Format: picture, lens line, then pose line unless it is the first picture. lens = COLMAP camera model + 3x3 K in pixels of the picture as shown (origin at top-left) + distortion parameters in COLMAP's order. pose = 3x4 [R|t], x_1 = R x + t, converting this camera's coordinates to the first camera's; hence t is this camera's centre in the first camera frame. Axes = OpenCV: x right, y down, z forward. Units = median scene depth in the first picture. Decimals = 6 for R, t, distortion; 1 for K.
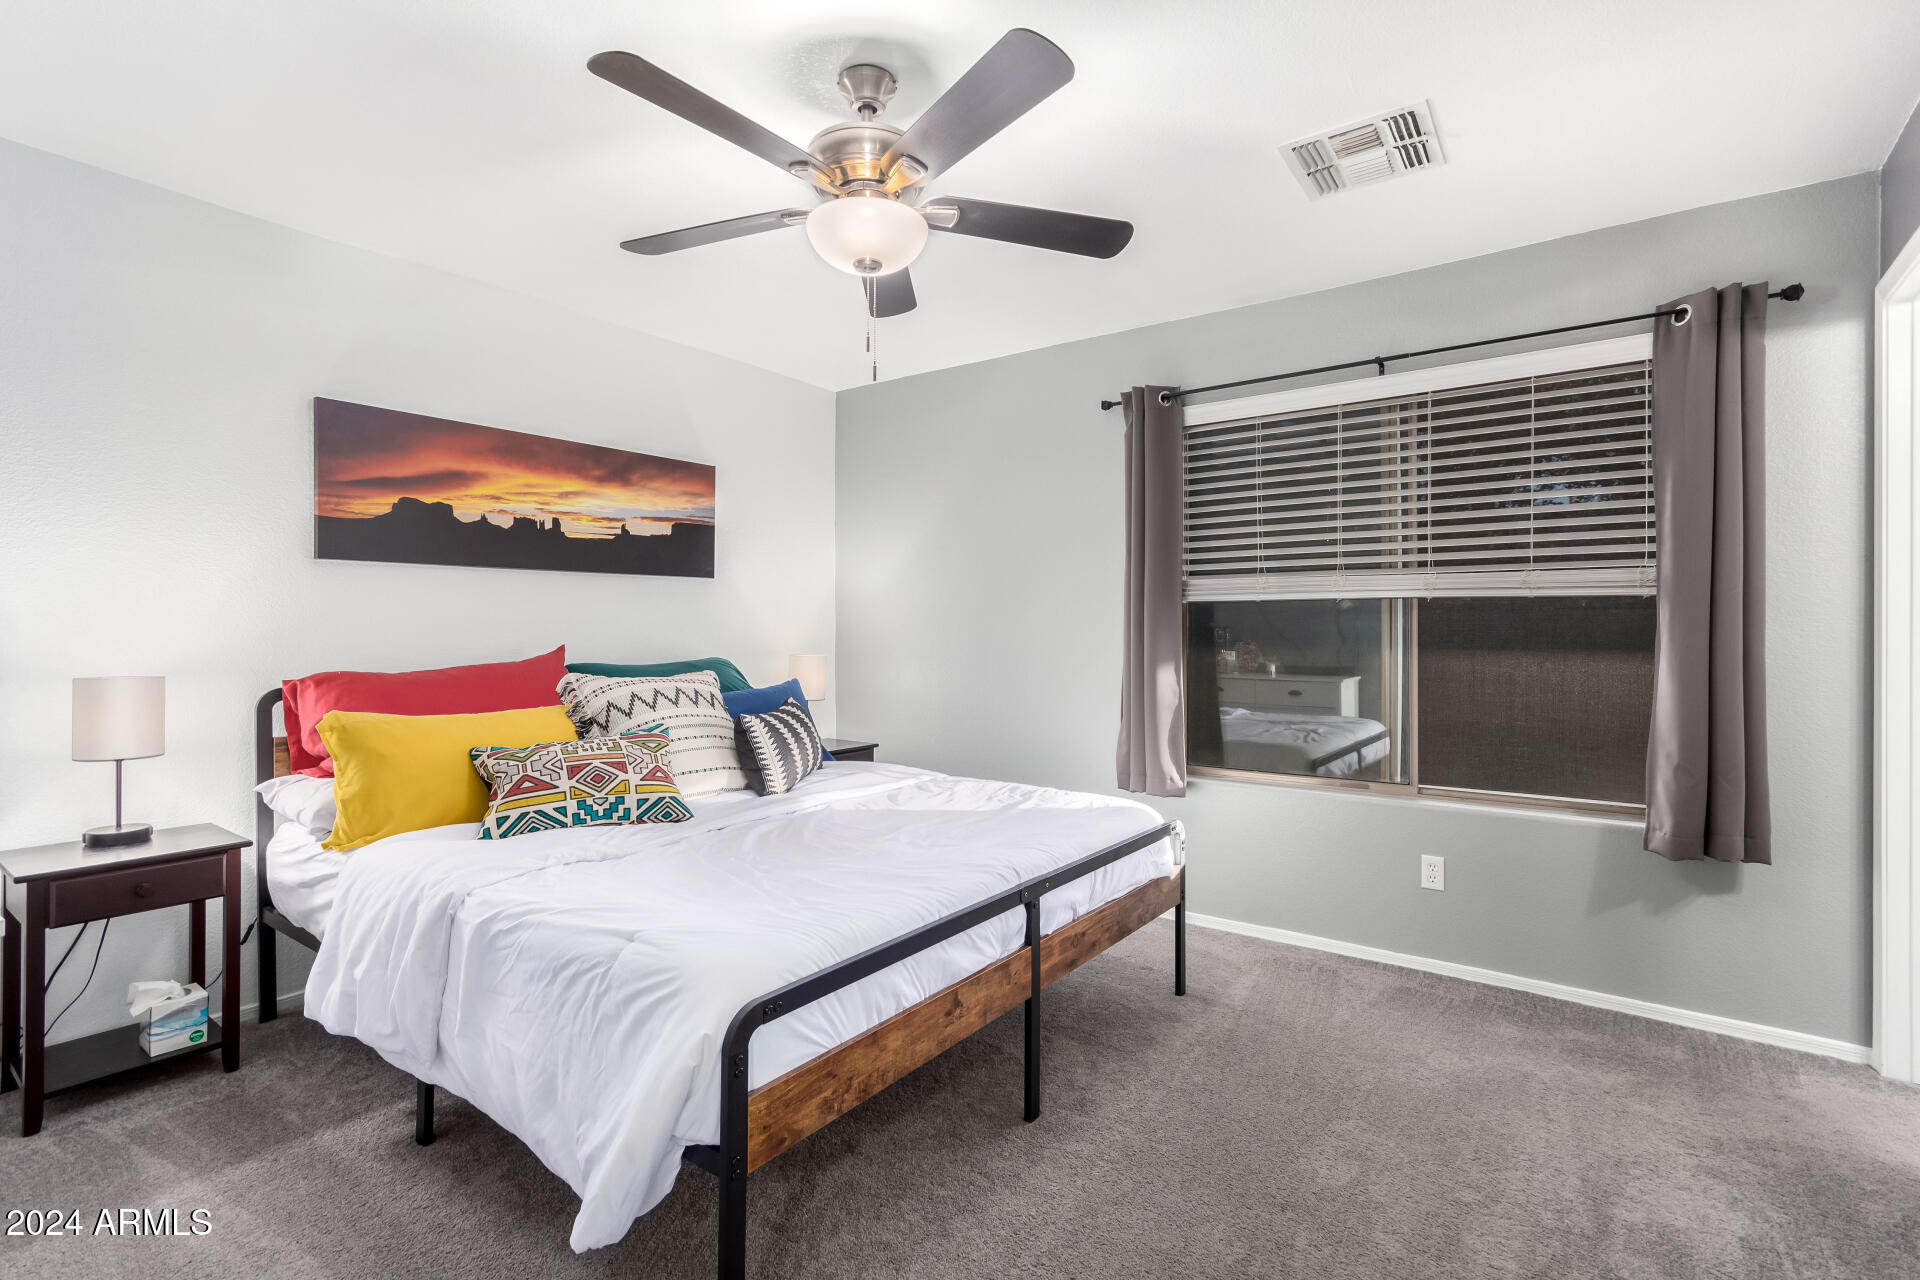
lens RADIAL K [[878.6, 0, 962.6], [0, 878.6, 629.6], [0, 0, 1]] dist [0.001082, 0.001236]
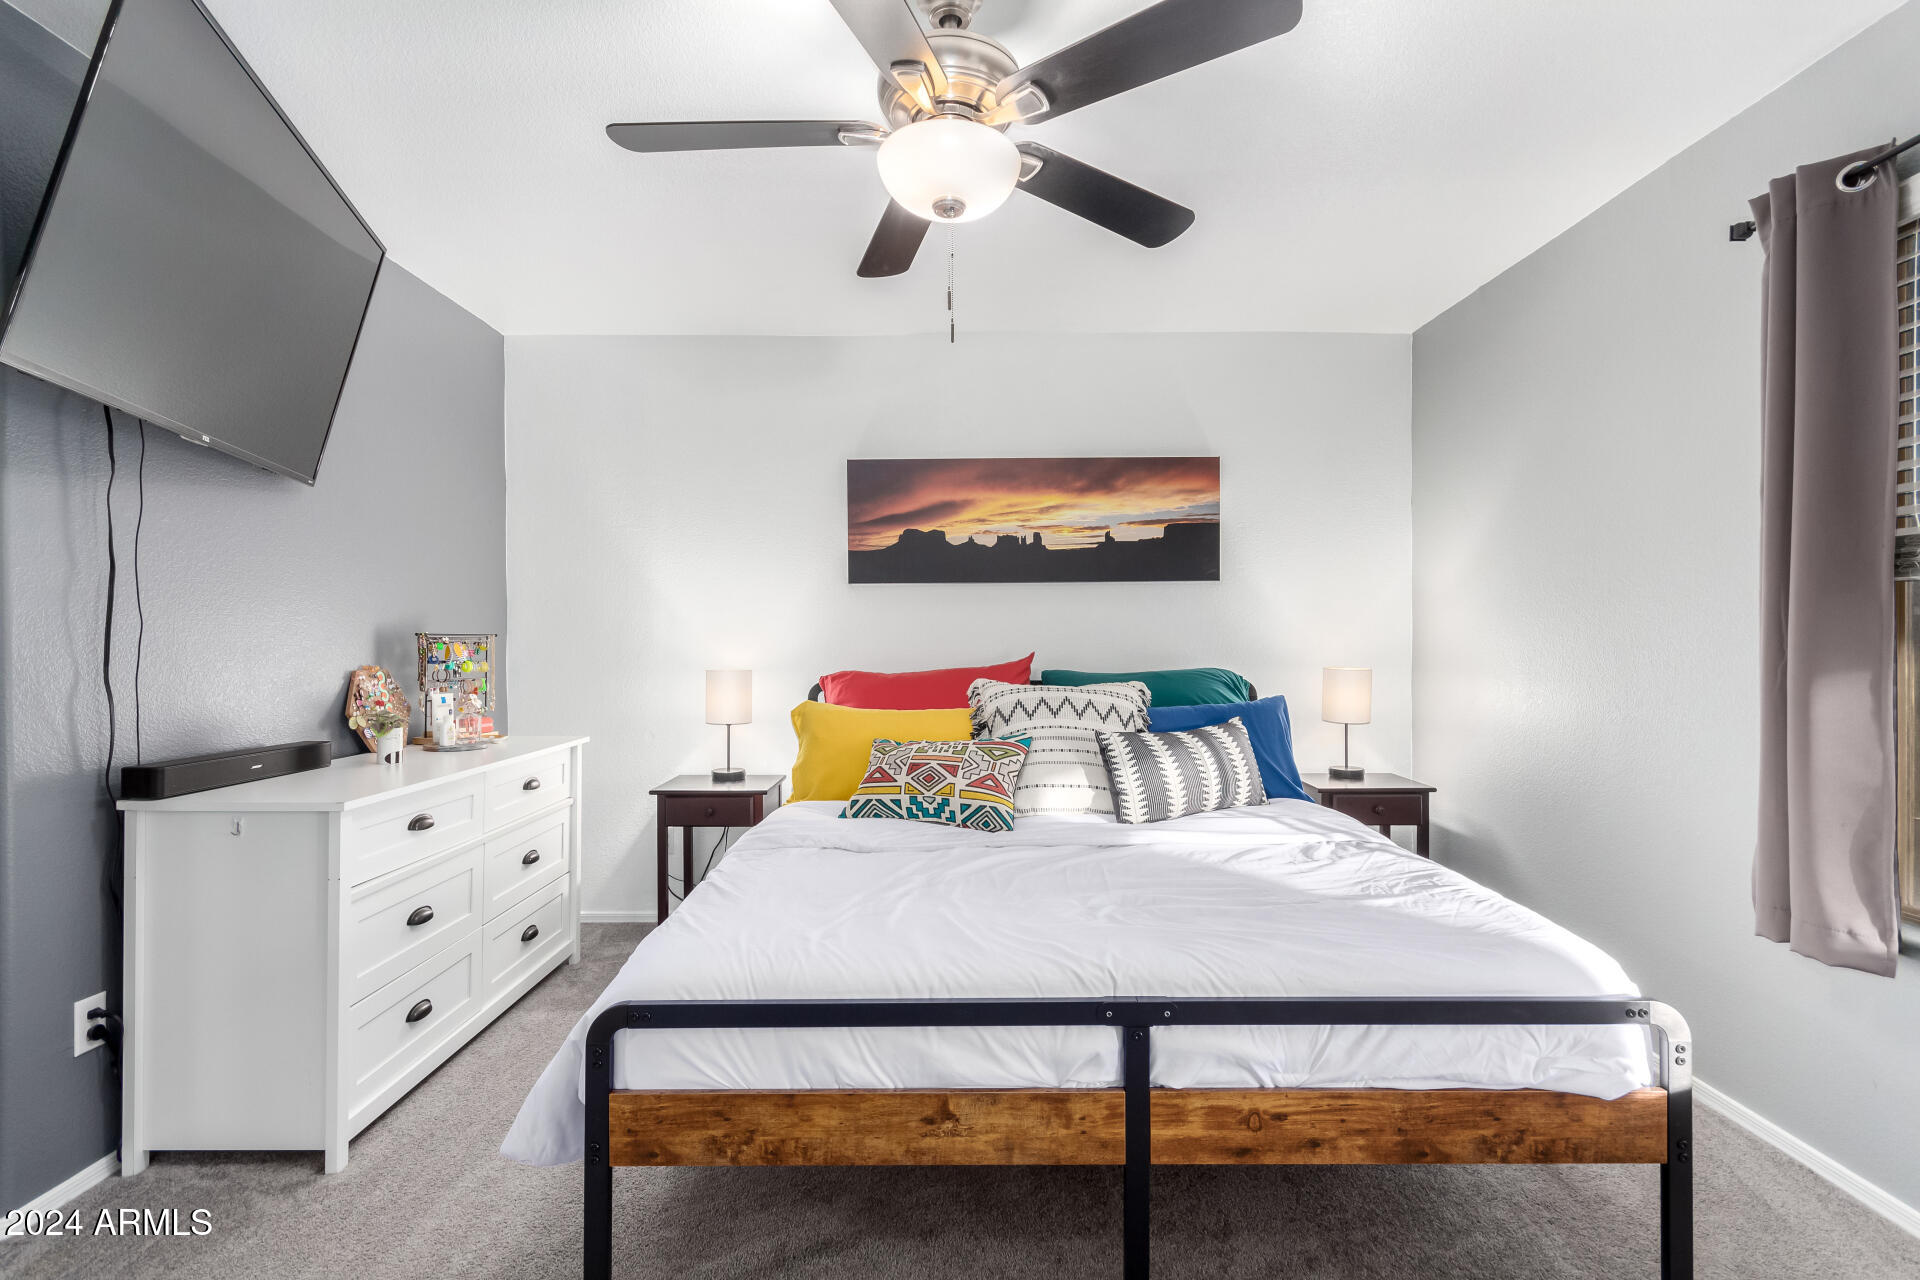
lens RADIAL K [[878.6, 0, 958.7], [0, 878.6, 641.9], [0, 0, 1]] dist [0.001082, 0.001236]
pose [[0.601308, 0.001854, -0.799015, 0.448915], [0.002129, 0.999990, 0.003923, 0.000928], [0.799014, -0.004060, 0.601298, 0.387288]]
